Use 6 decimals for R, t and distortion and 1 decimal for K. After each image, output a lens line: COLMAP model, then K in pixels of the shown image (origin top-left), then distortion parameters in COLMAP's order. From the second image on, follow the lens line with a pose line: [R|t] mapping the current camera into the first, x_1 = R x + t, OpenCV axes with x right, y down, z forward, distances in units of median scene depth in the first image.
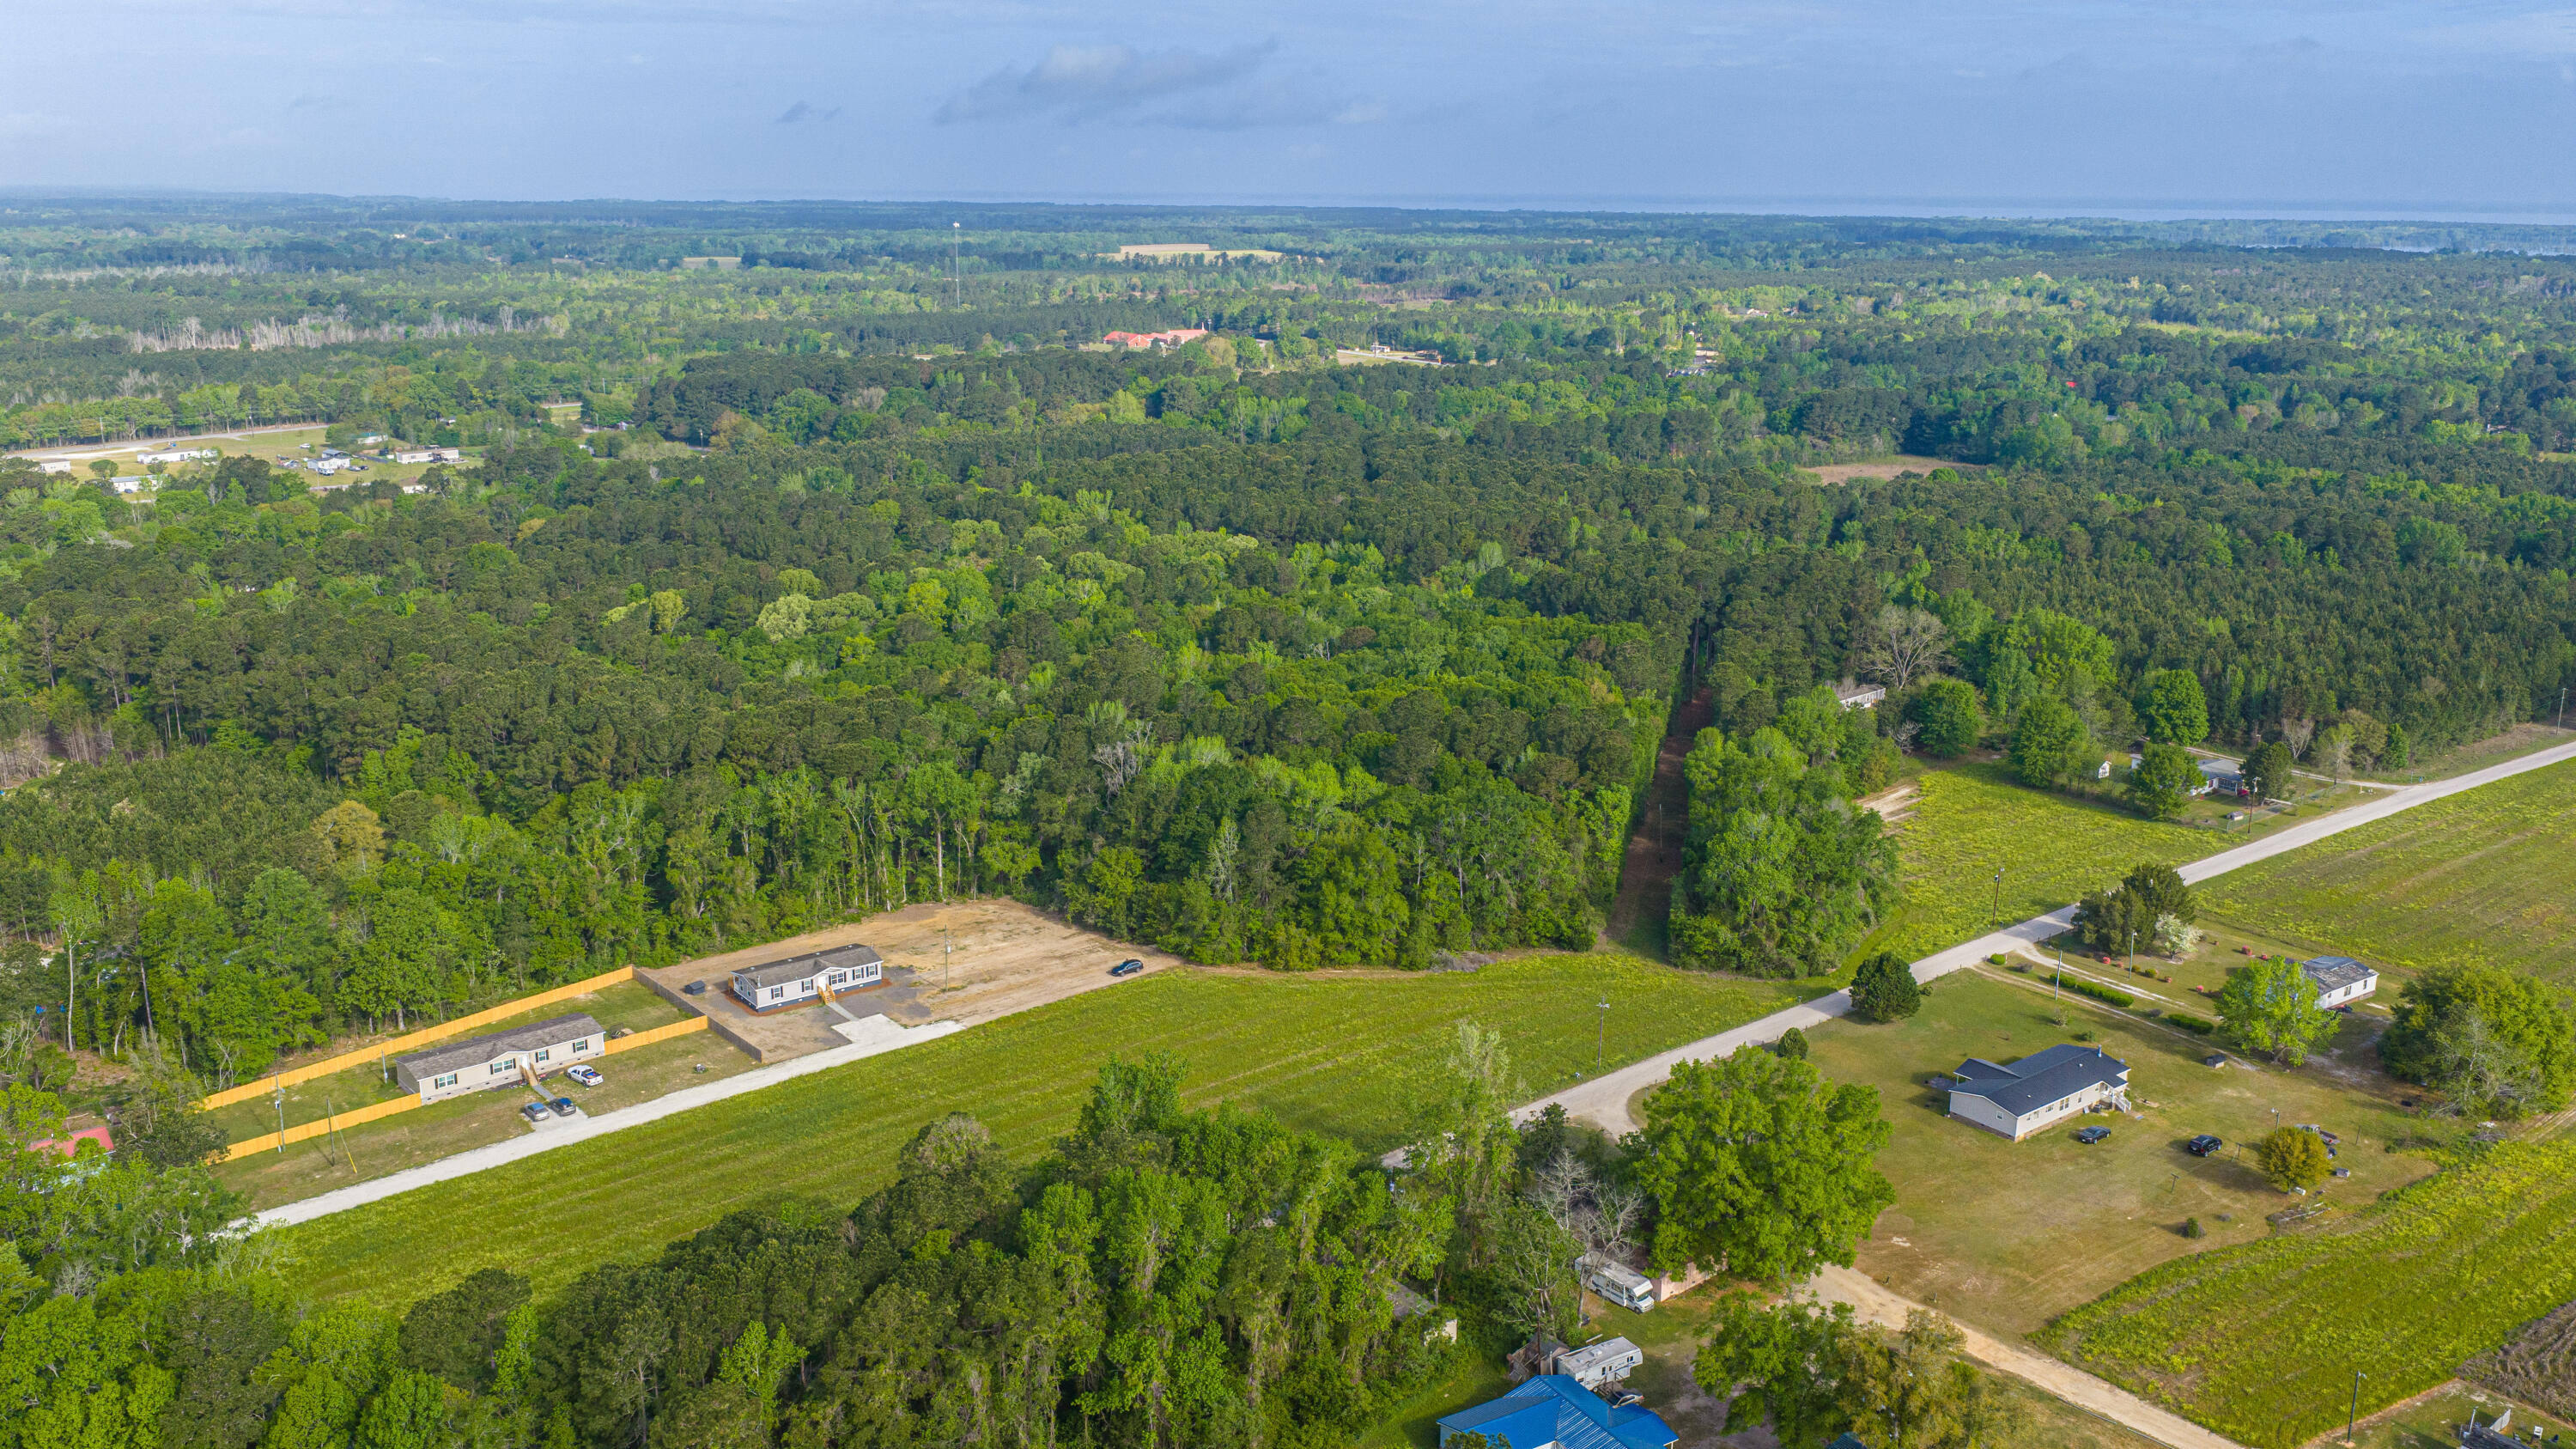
lens RADIAL K [[2124.9, 0, 1288.0], [0, 2124.9, 724.5], [0, 0, 1]] dist [0.028736, -0.056120]
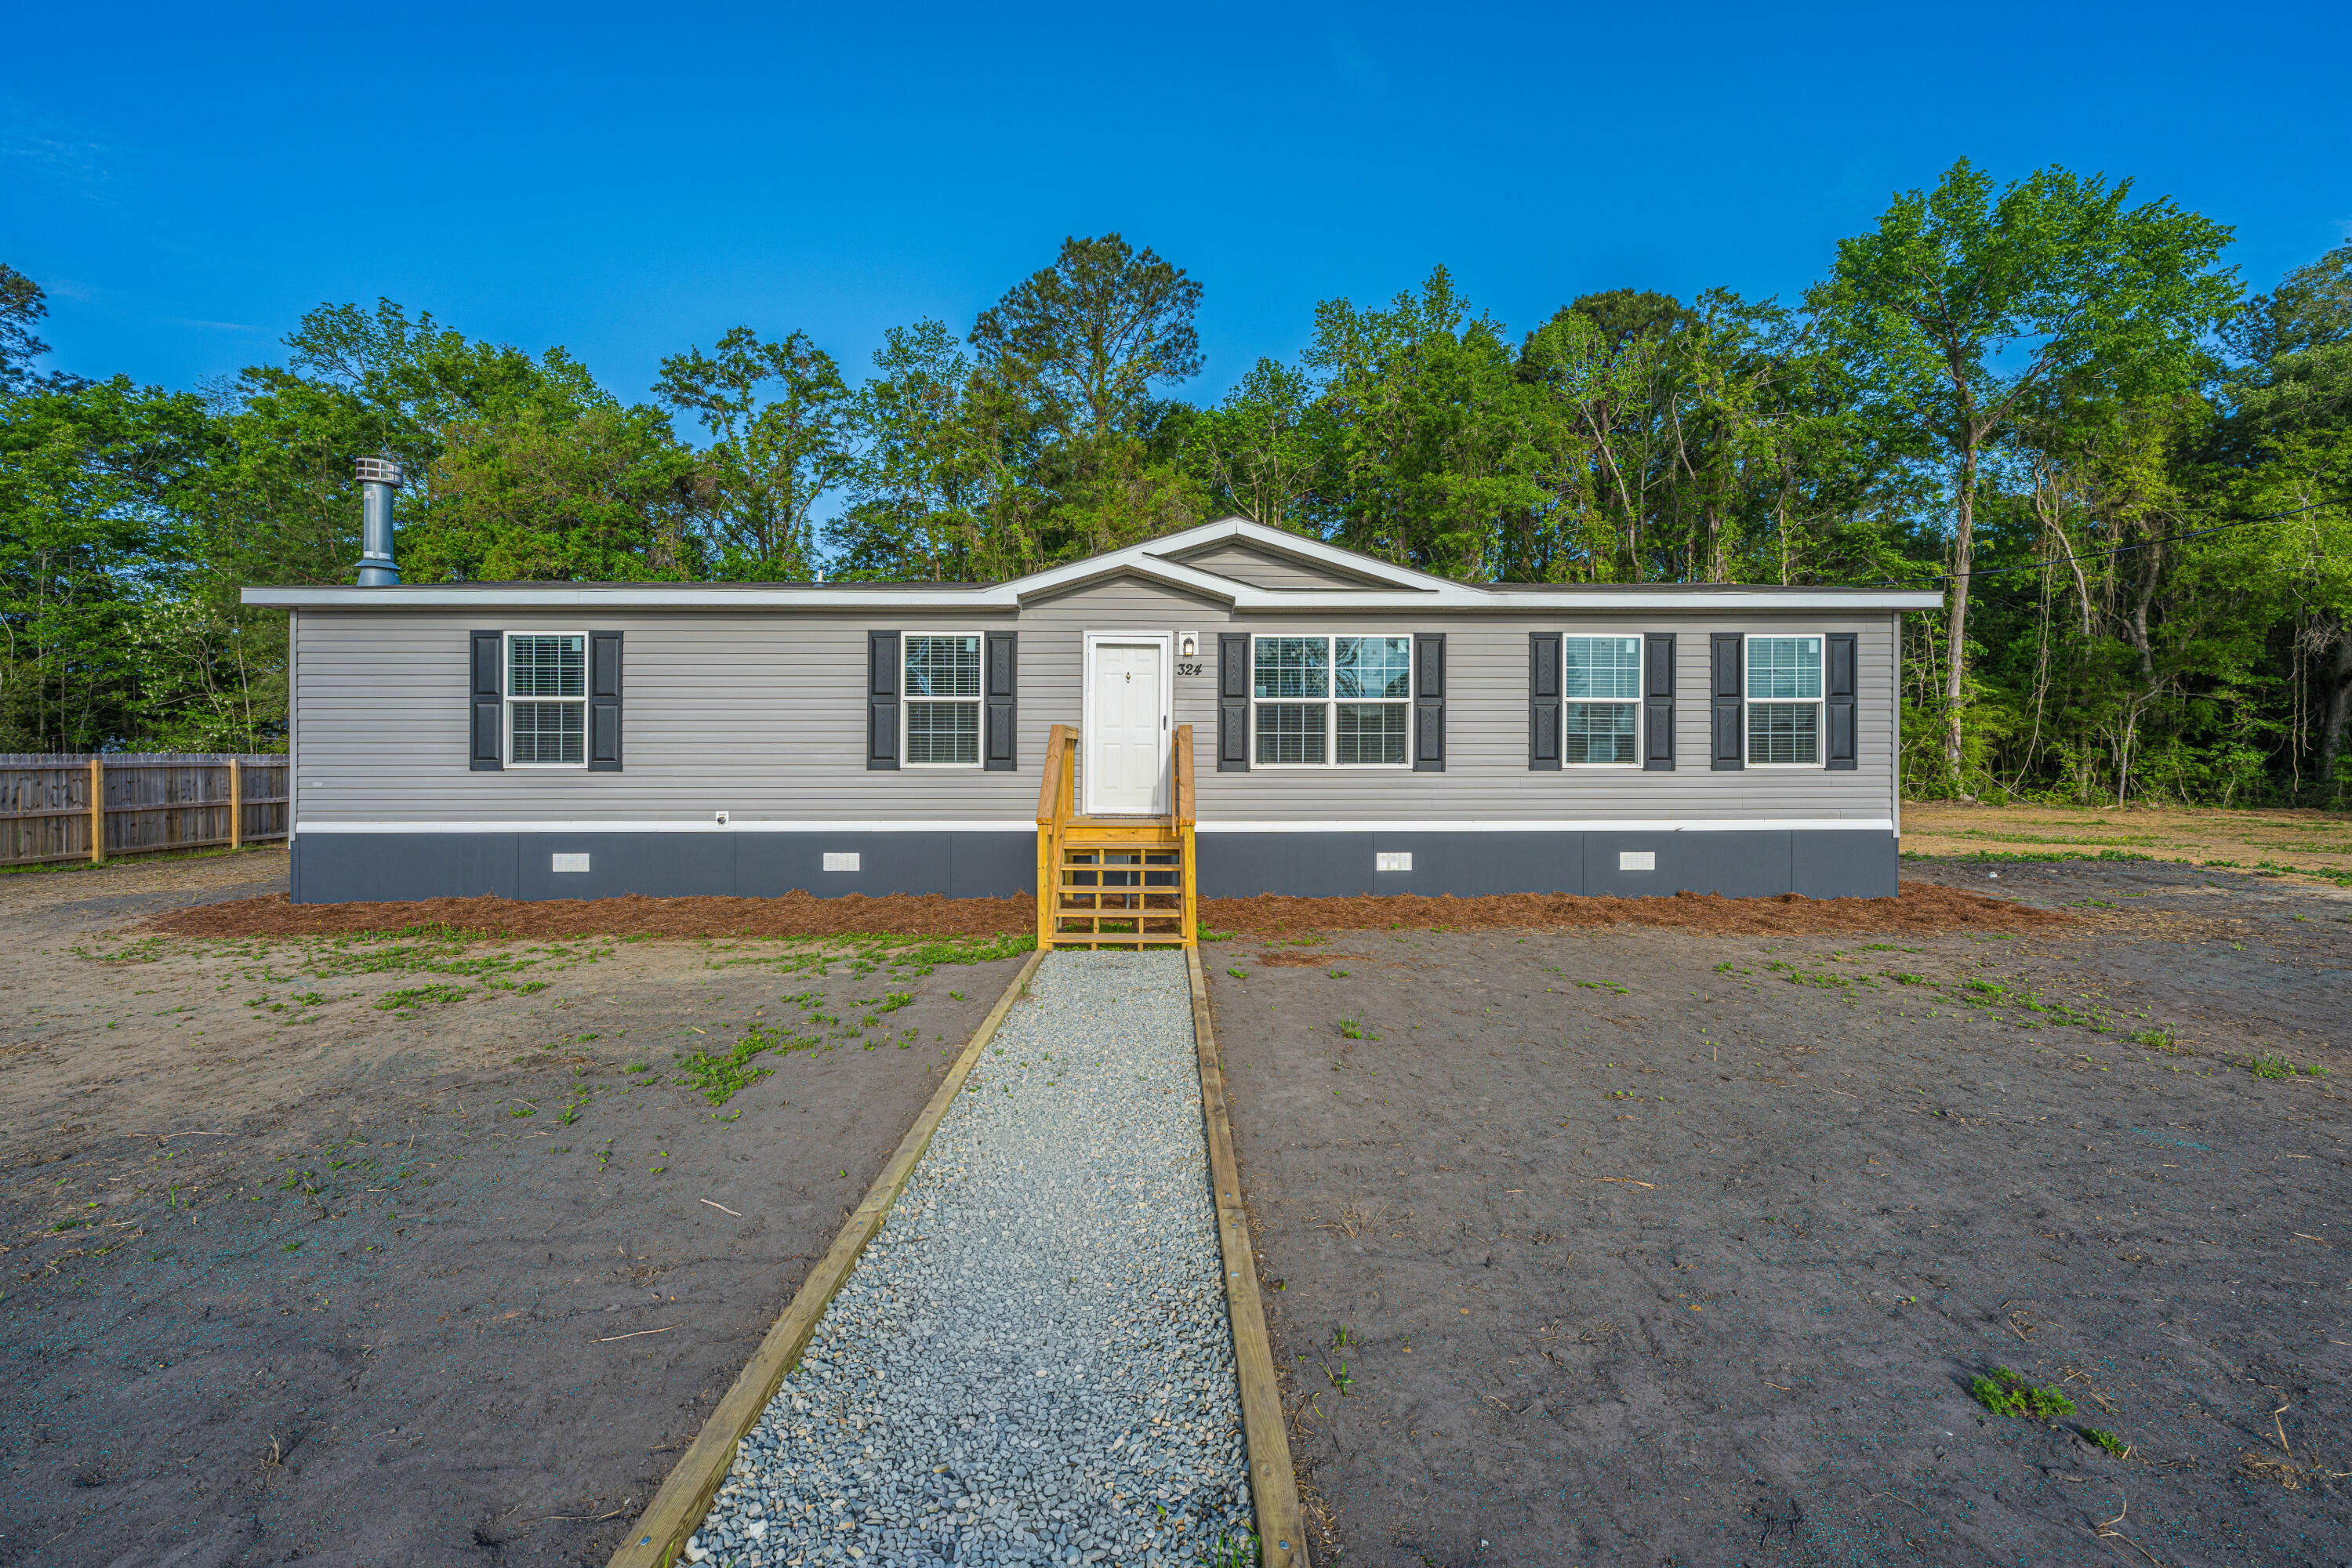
lens RADIAL K [[944.3, 0, 1175.1], [0, 944.3, 750.9], [0, 0, 1]] dist [-0.000782, 0.000390]
pose [[0.808573, -0.007413, -0.588349, -0.183192], [-0.139327, 0.969071, -0.203688, 0.121617], [0.571662, 0.246670, 0.782532, 0.909113]]
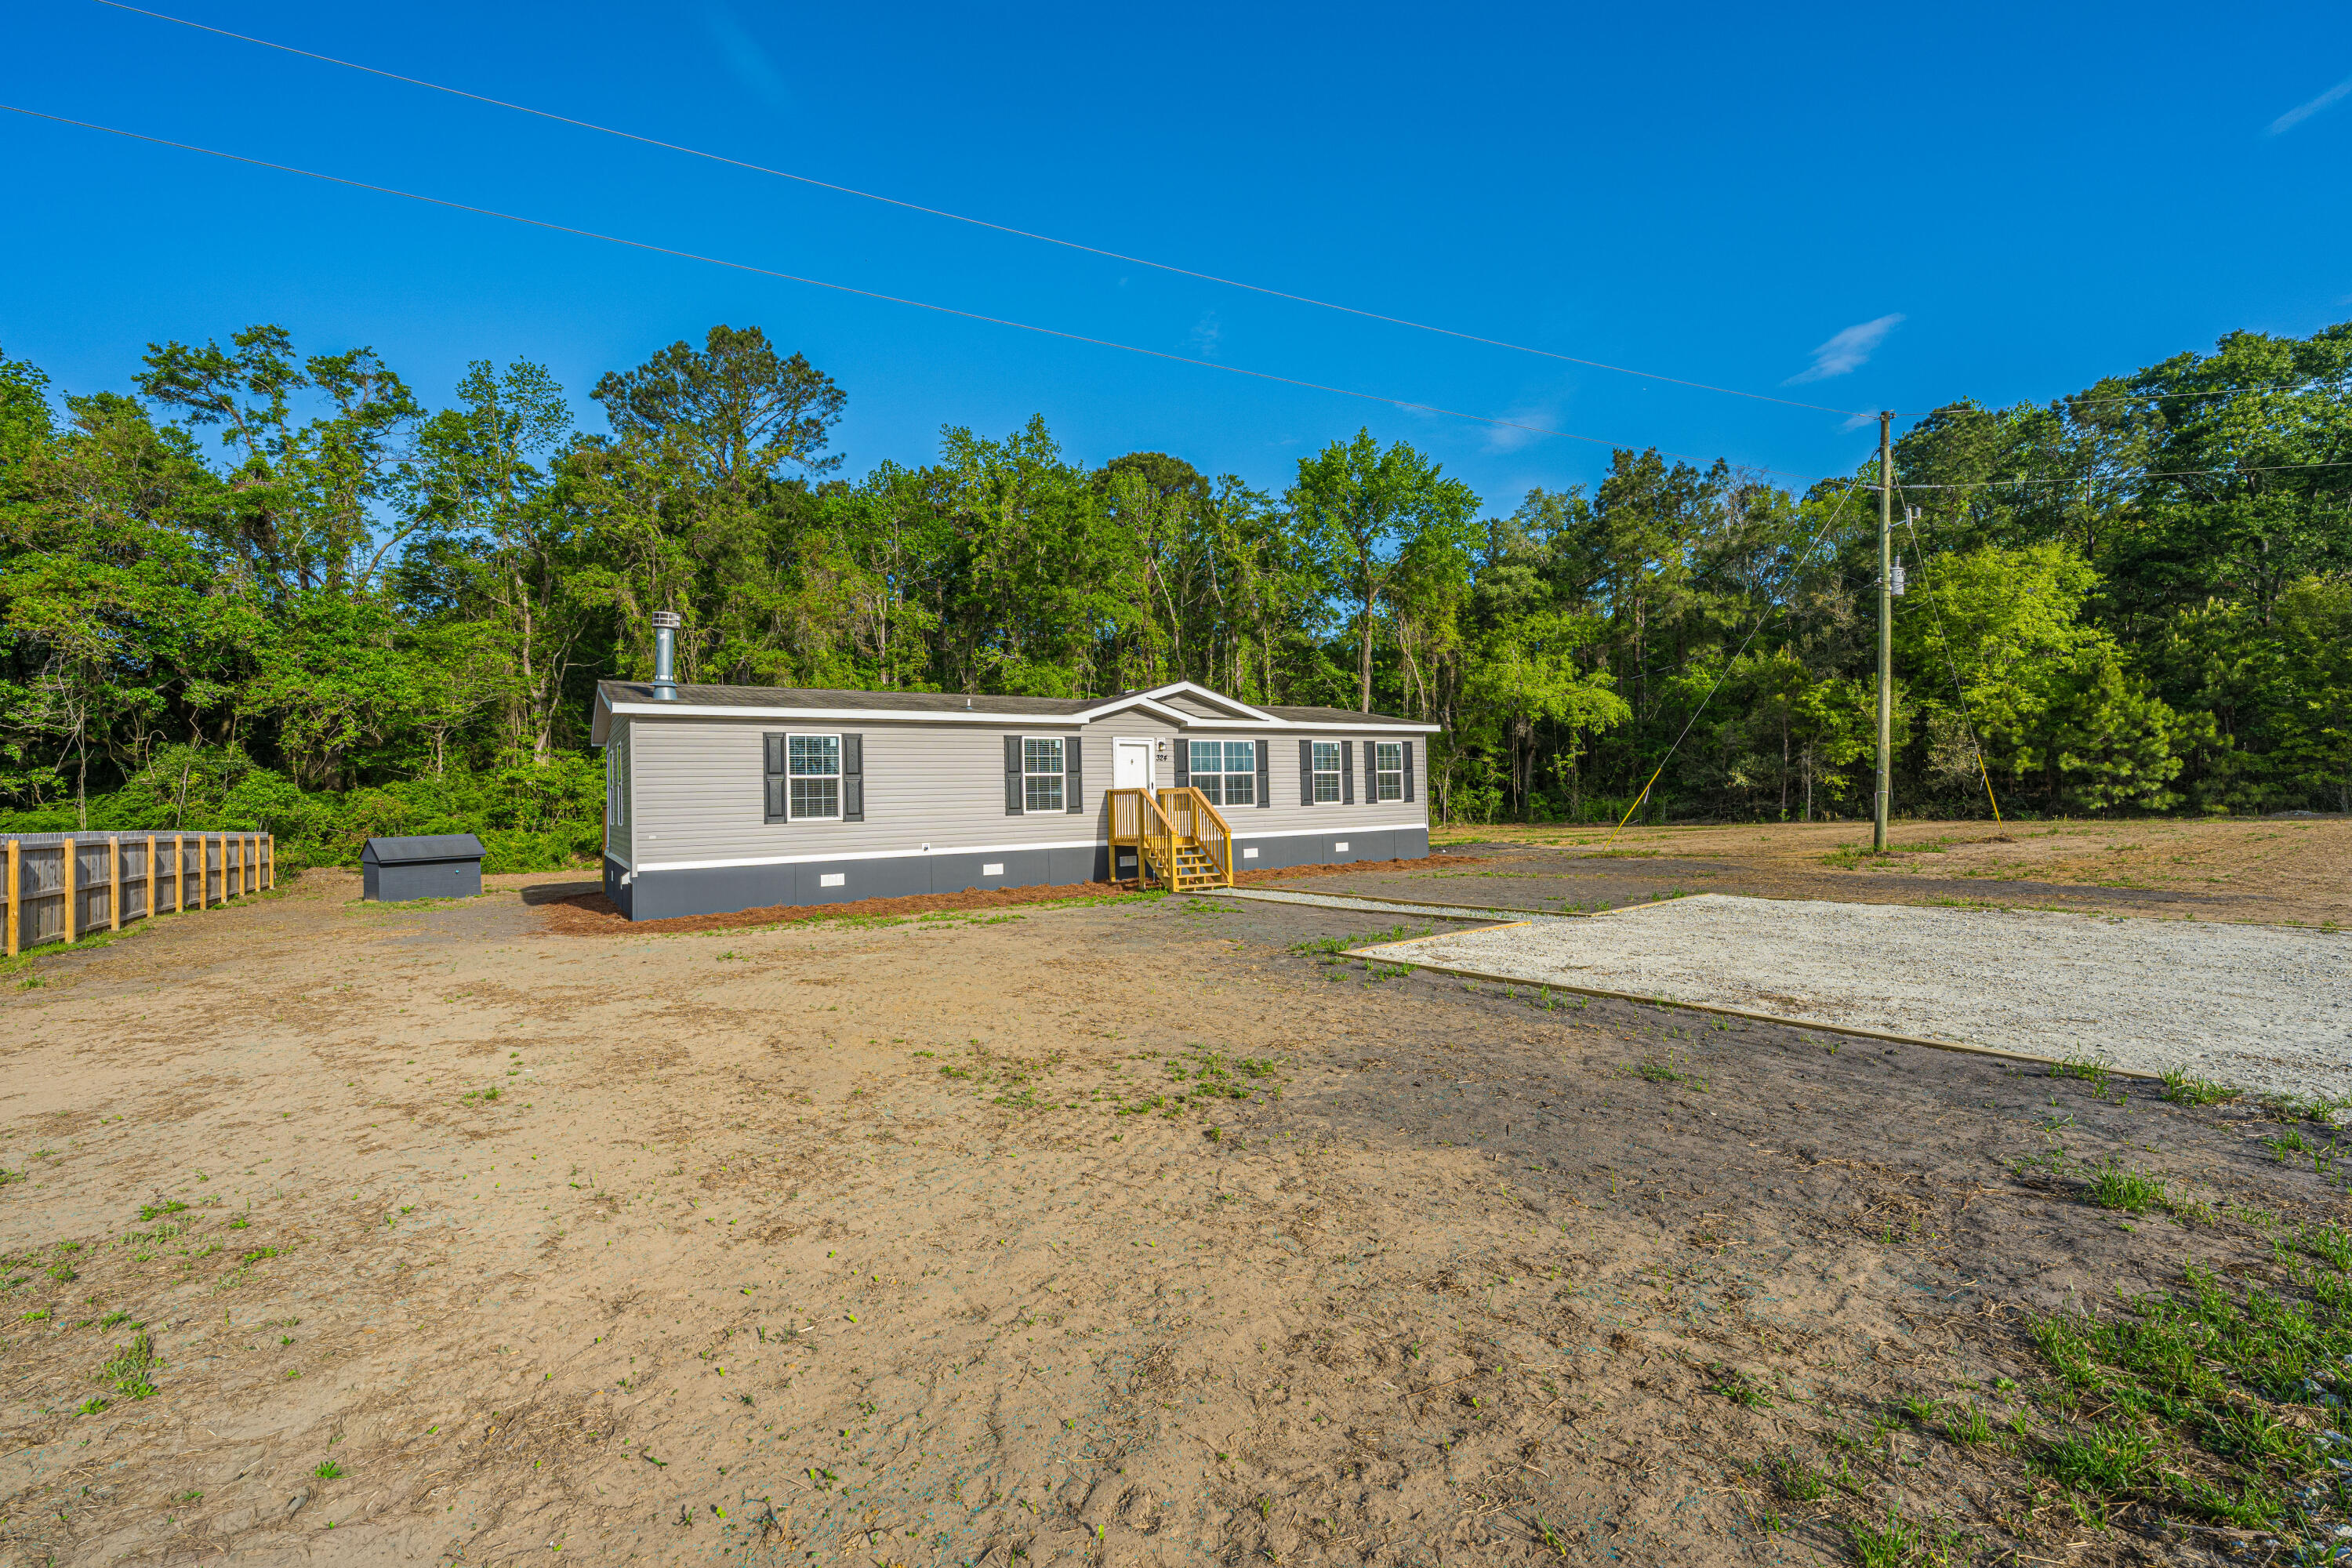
lens RADIAL K [[979.0, 0, 1180.3], [0, 979.0, 762.0], [0, 0, 1]] dist [-0.000483, 0.000185]
pose [[0.997128, -0.036321, -0.066458, -0.197140], [0.016035, 0.958851, -0.283455, 0.131217], [0.074018, 0.281576, 0.956680, 0.870838]]
